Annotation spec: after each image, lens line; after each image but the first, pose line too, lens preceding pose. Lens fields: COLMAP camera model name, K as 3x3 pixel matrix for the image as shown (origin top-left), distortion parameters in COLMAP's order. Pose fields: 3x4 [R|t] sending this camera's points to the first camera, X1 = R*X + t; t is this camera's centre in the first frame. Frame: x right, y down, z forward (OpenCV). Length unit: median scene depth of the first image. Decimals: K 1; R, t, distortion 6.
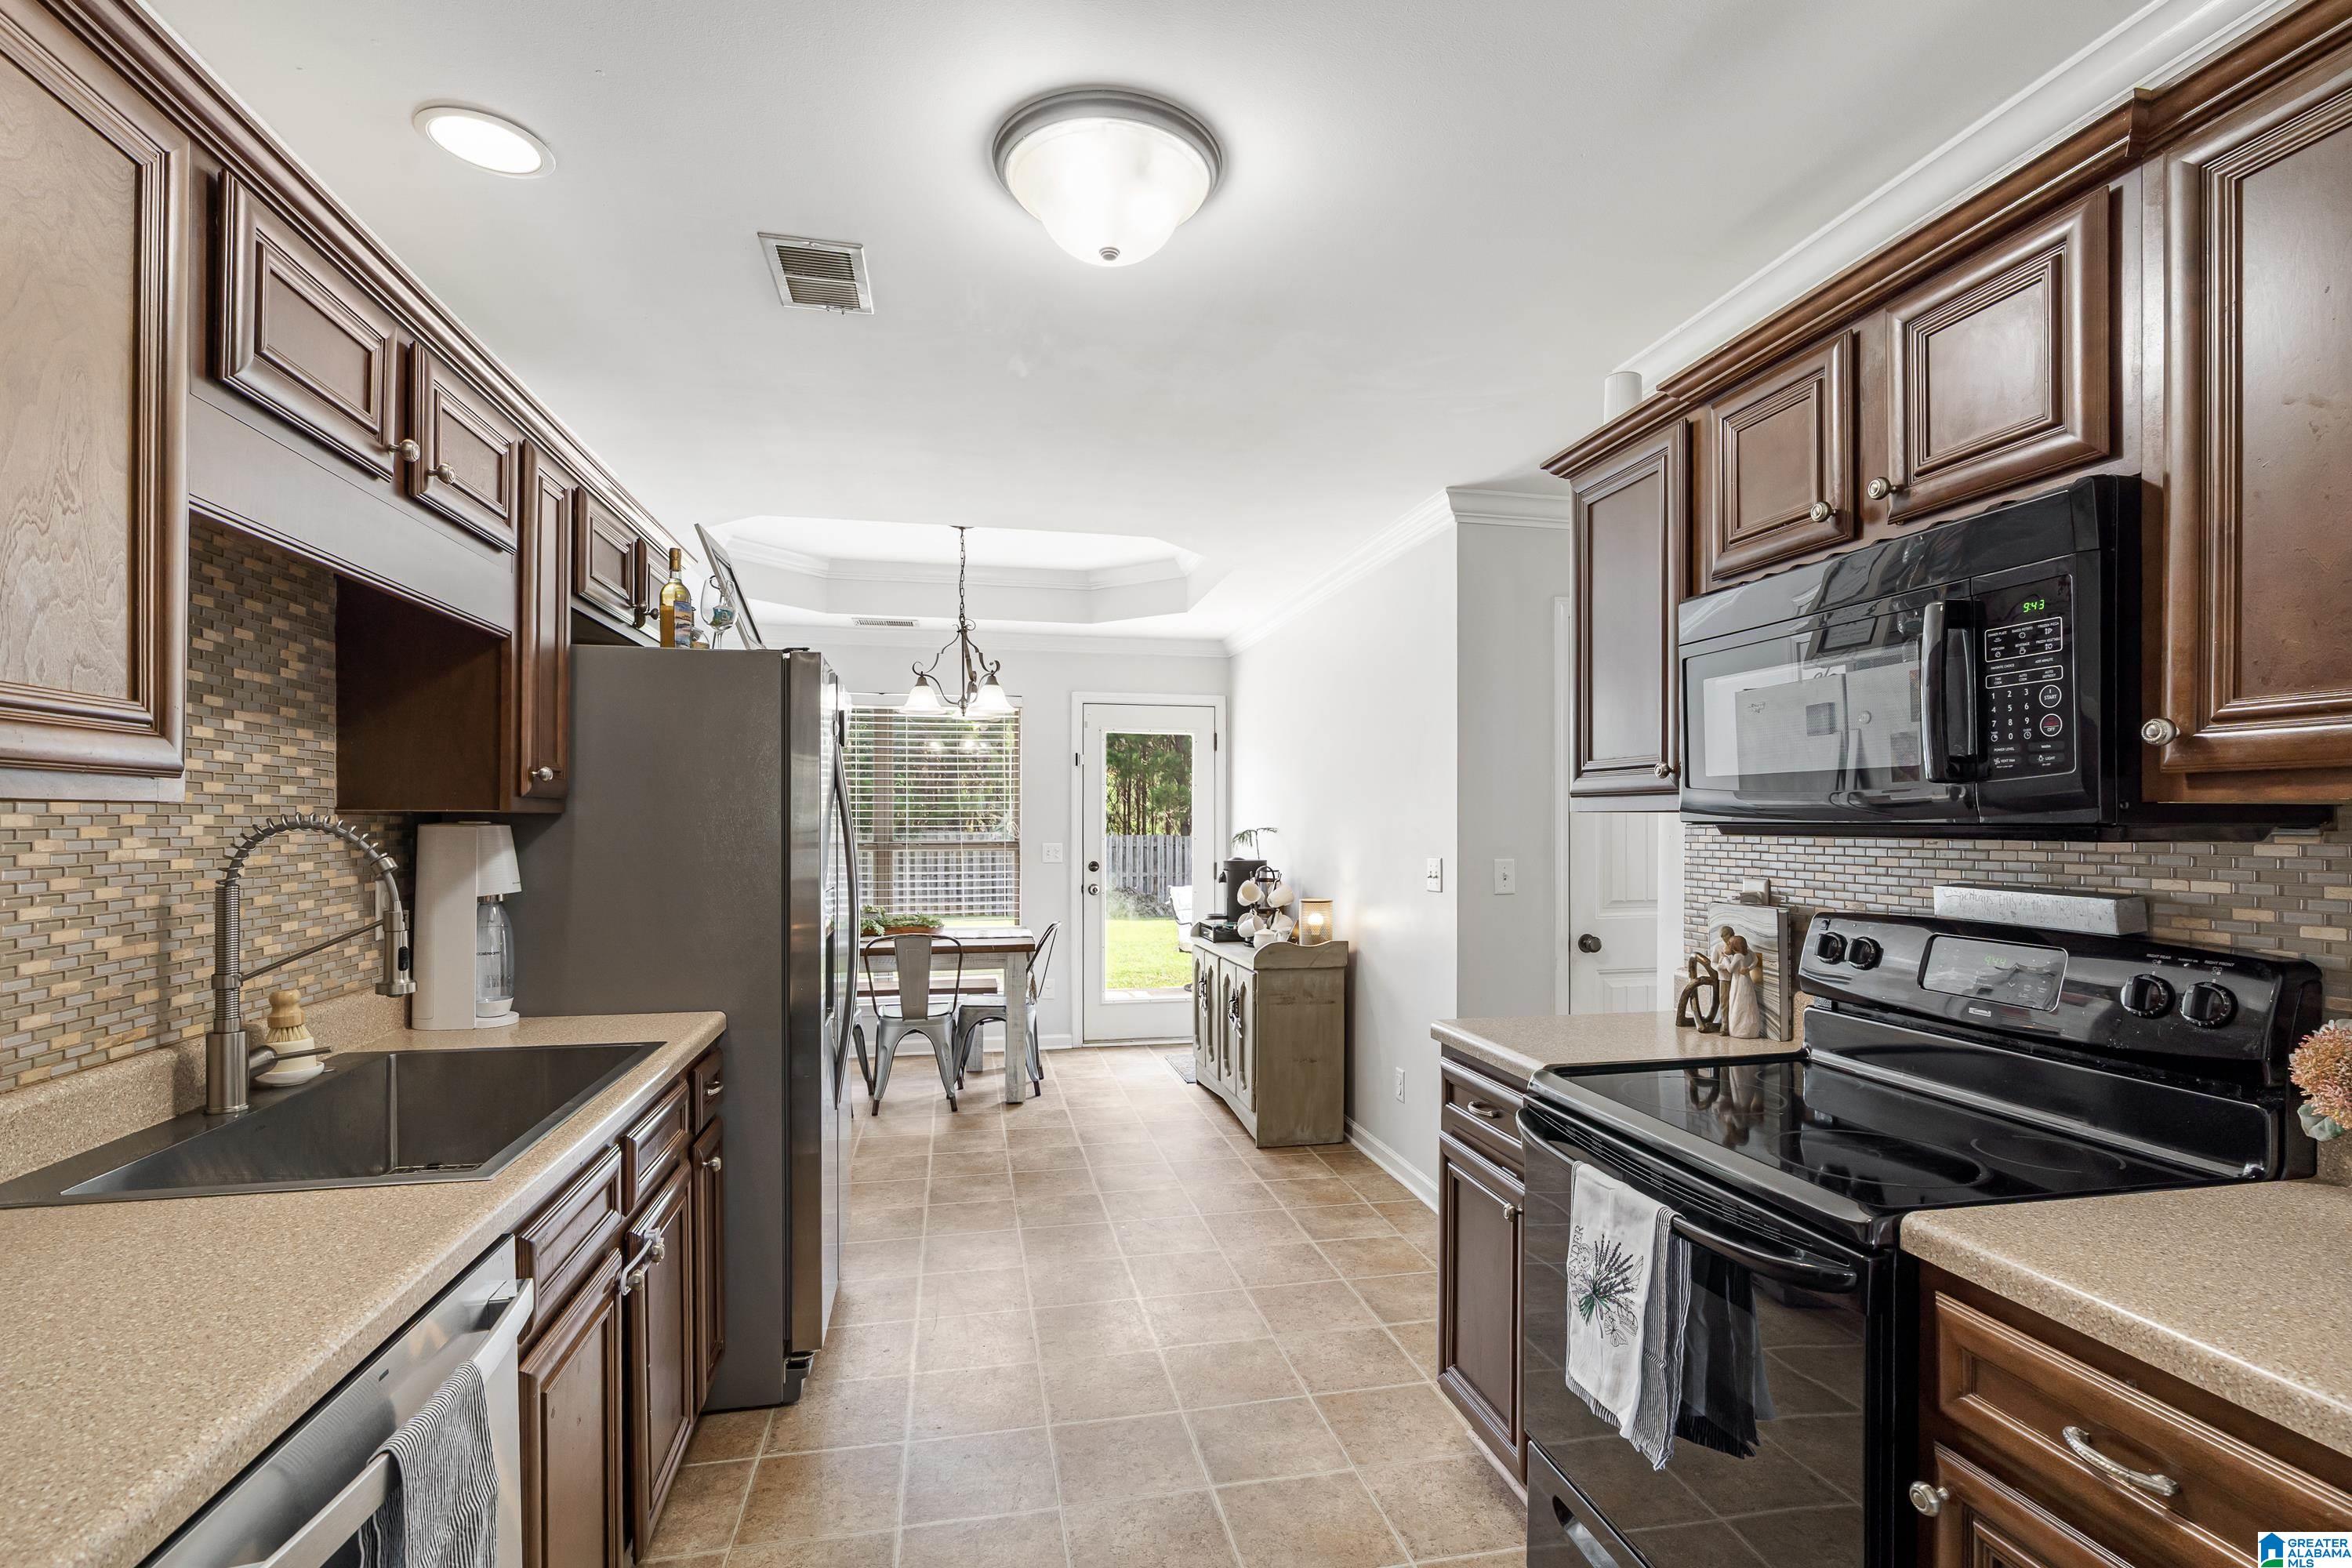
lens RADIAL K [[1067.1, 0, 1165.3], [0, 1067.1, 828.9], [0, 0, 1]] dist [-0.010264, 0.001650]
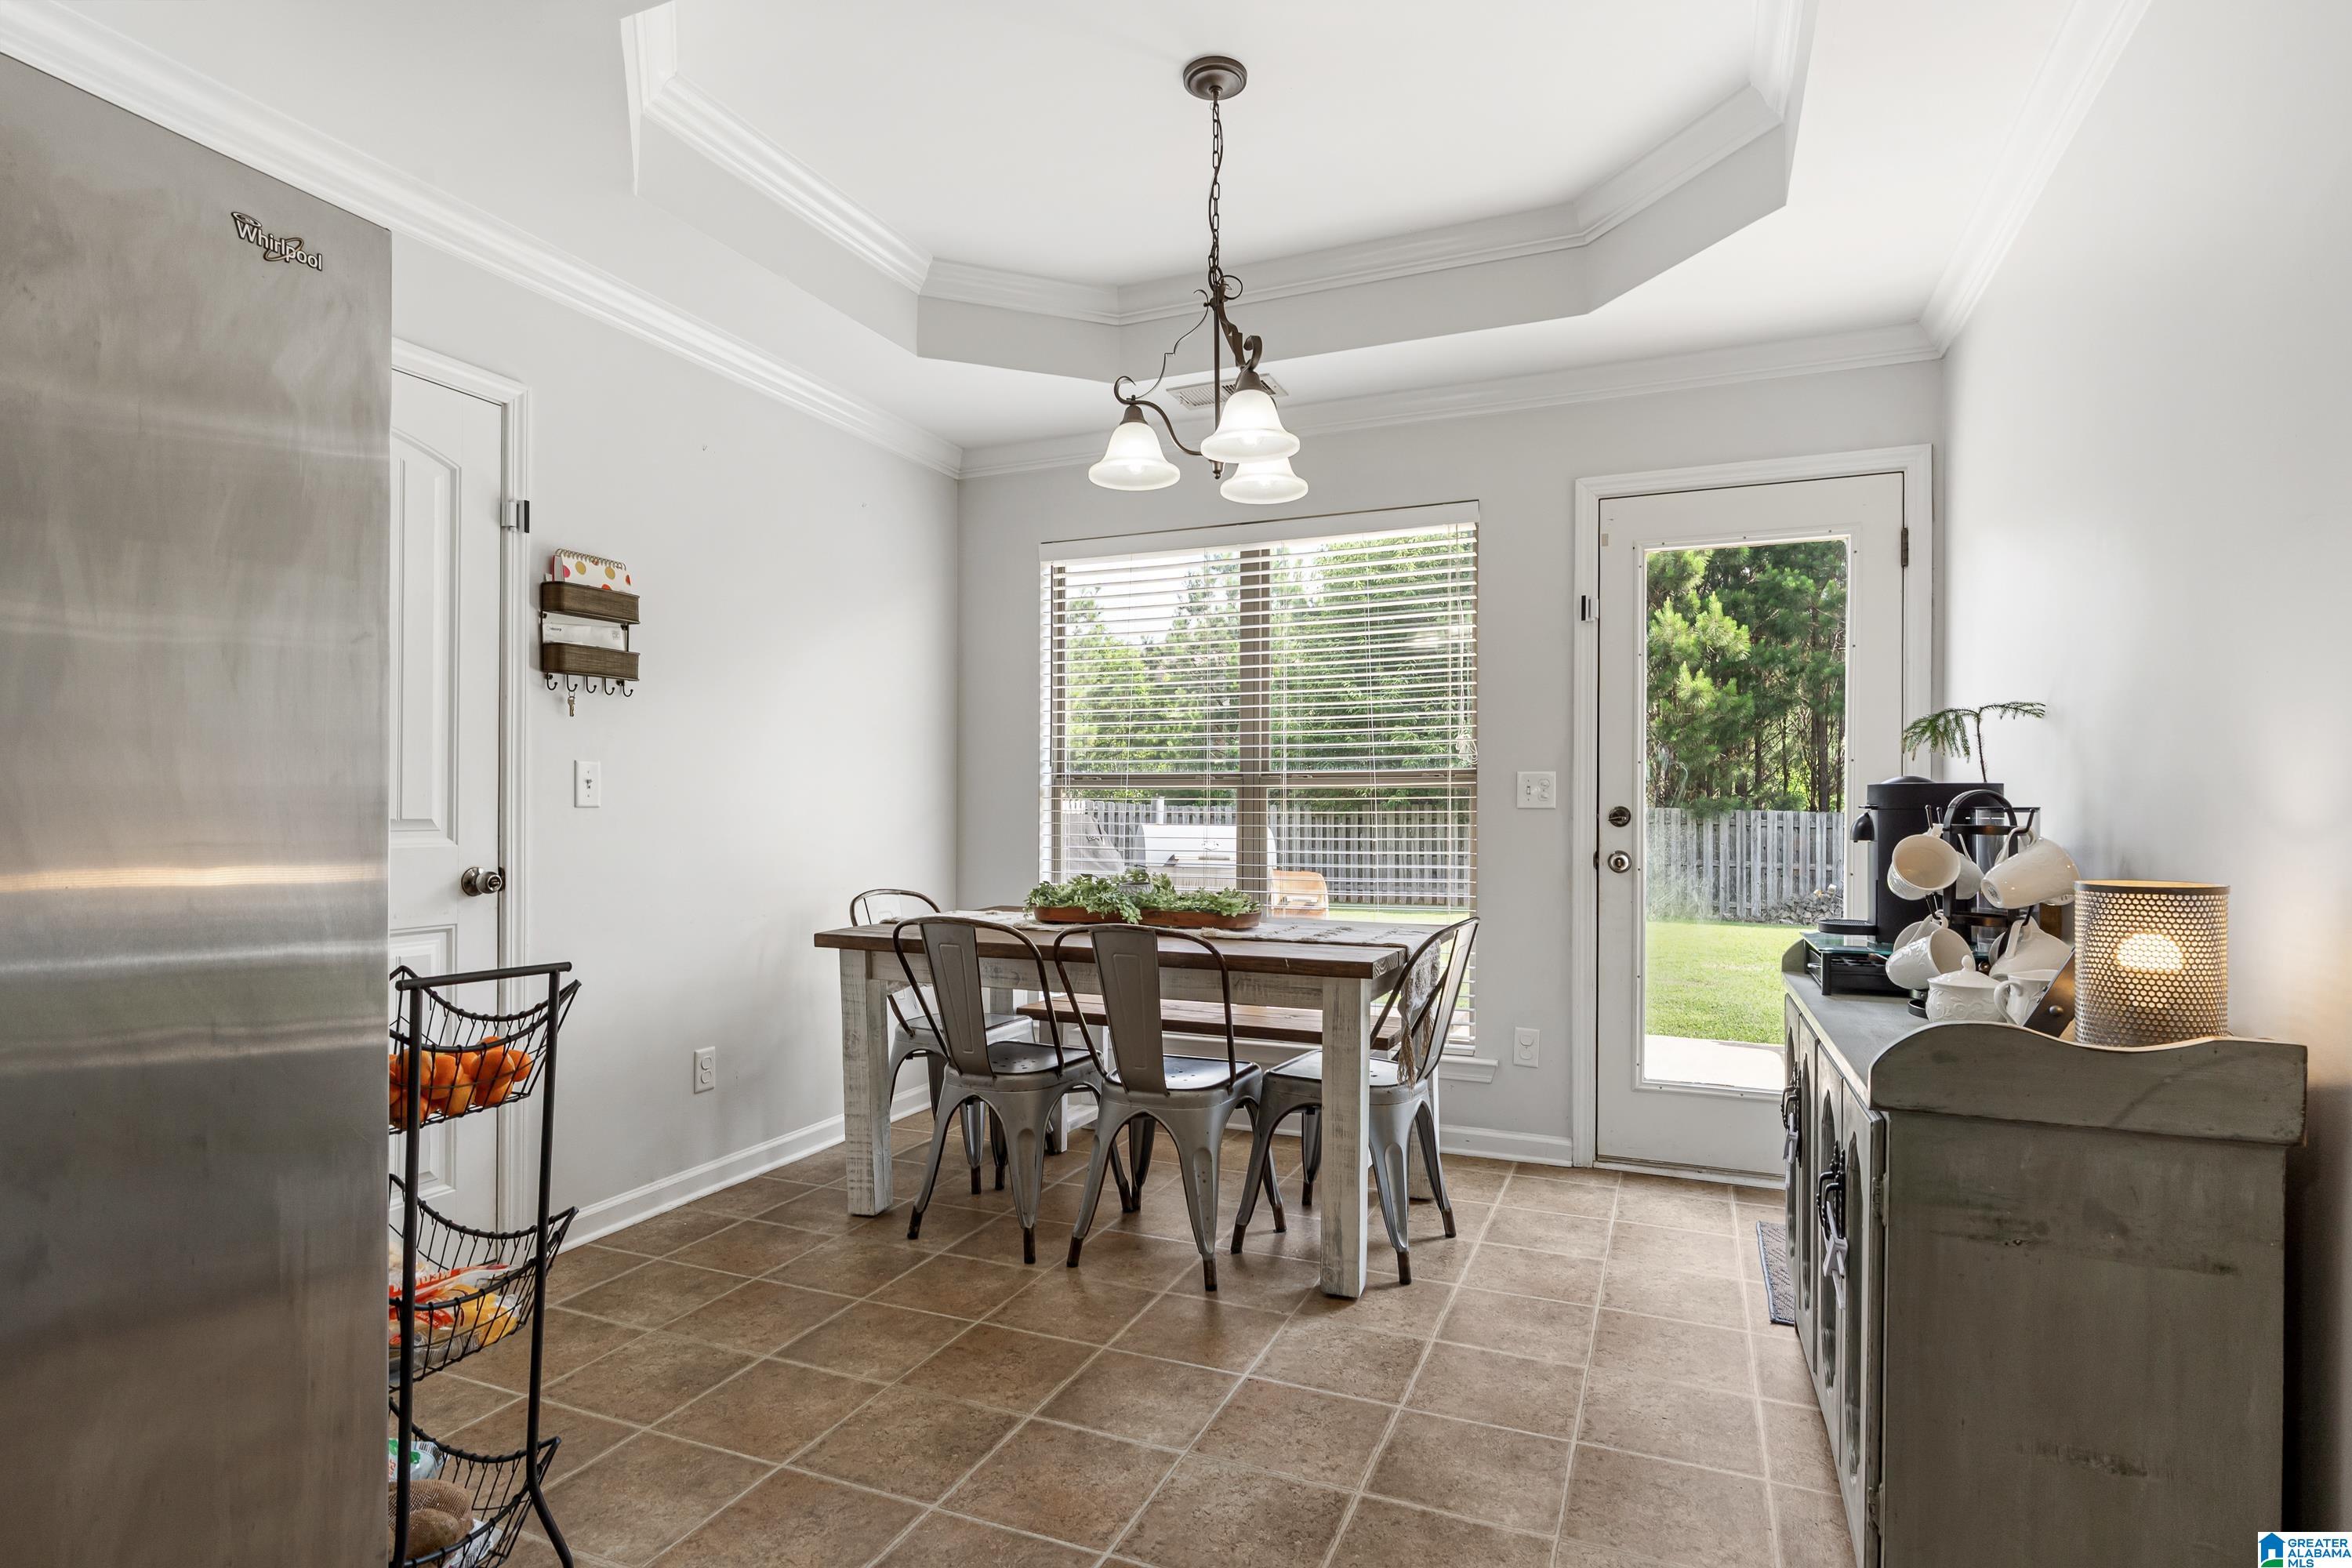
lens RADIAL K [[1247.2, 0, 1100.7], [0, 1247.2, 801.0], [0, 0, 1]] dist [-0.011236, 0.001810]
pose [[0.827647, 0.004556, -0.561231, 0.089171], [-0.006072, 0.999981, -0.000838, 0.043525], [0.561217, 0.004101, 0.827659, 0.538429]]
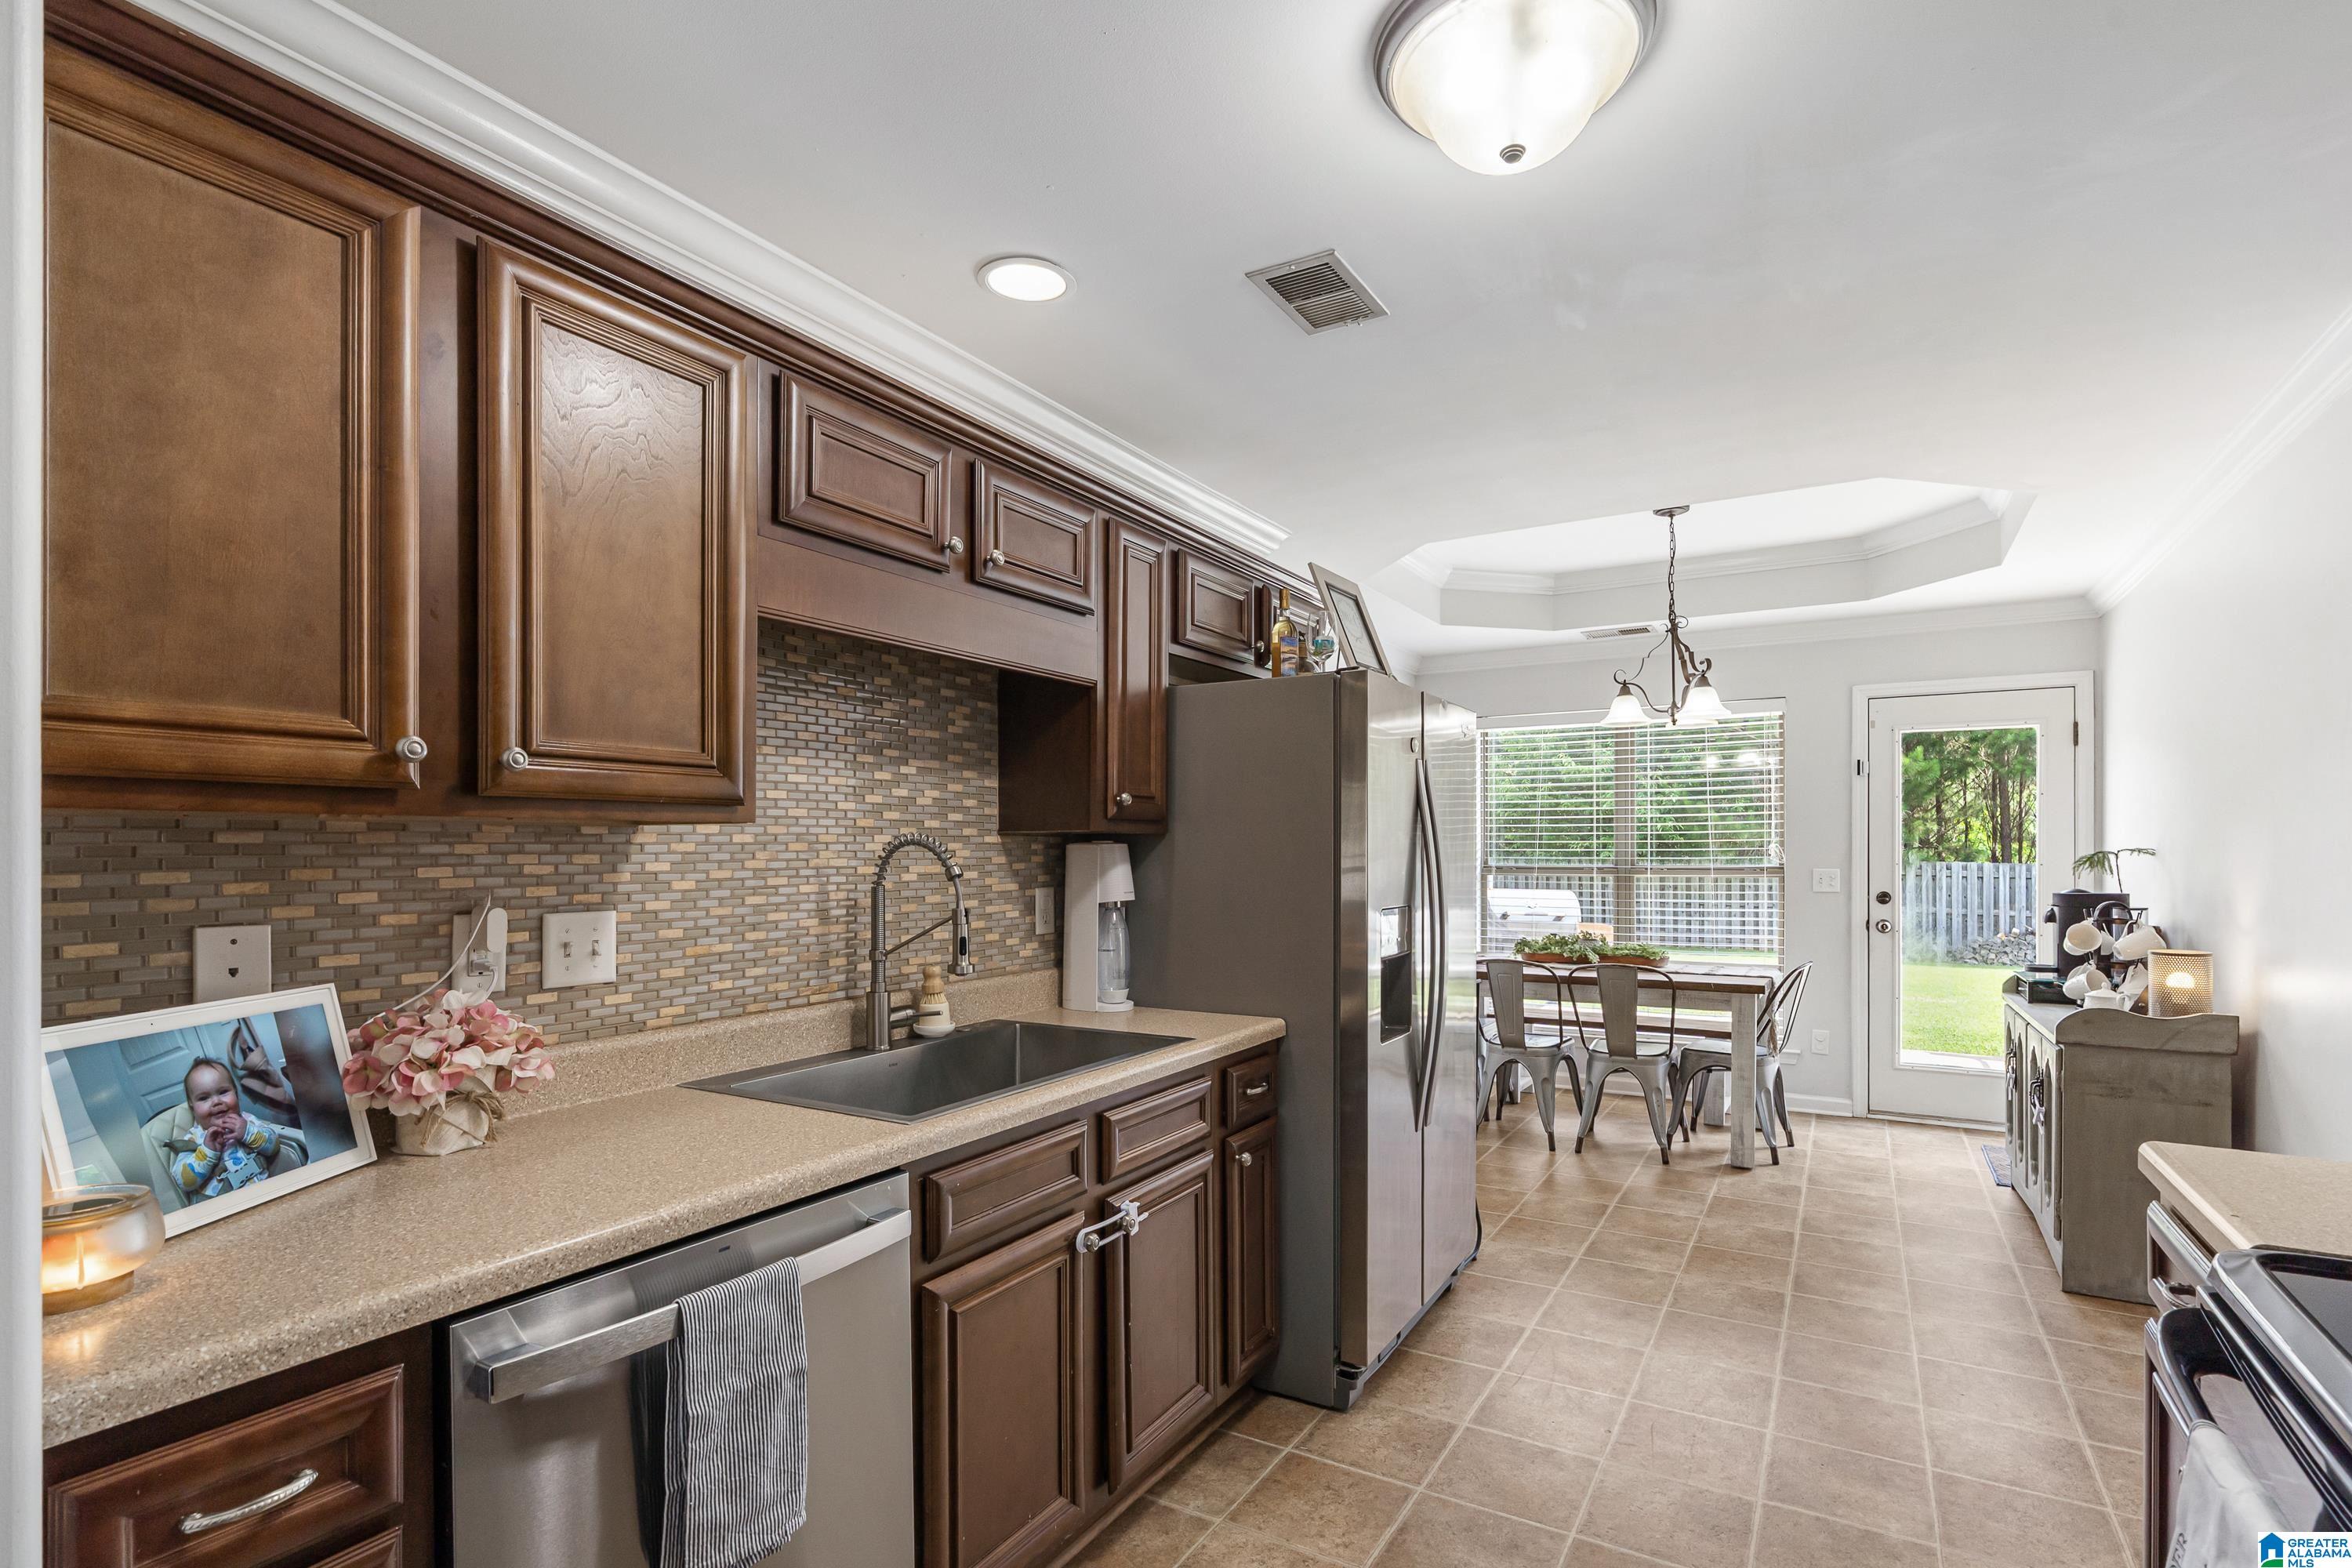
lens RADIAL K [[1067.1, 0, 1207.7], [0, 1067.1, 855.9], [0, 0, 1]] dist [-0.010264, 0.001650]
pose [[0.756218, 0.000676, -0.654319, 0.106902], [-0.000407, 1.000000, 0.000562, 0.004192], [0.654319, -0.000159, 0.756219, 0.071132]]
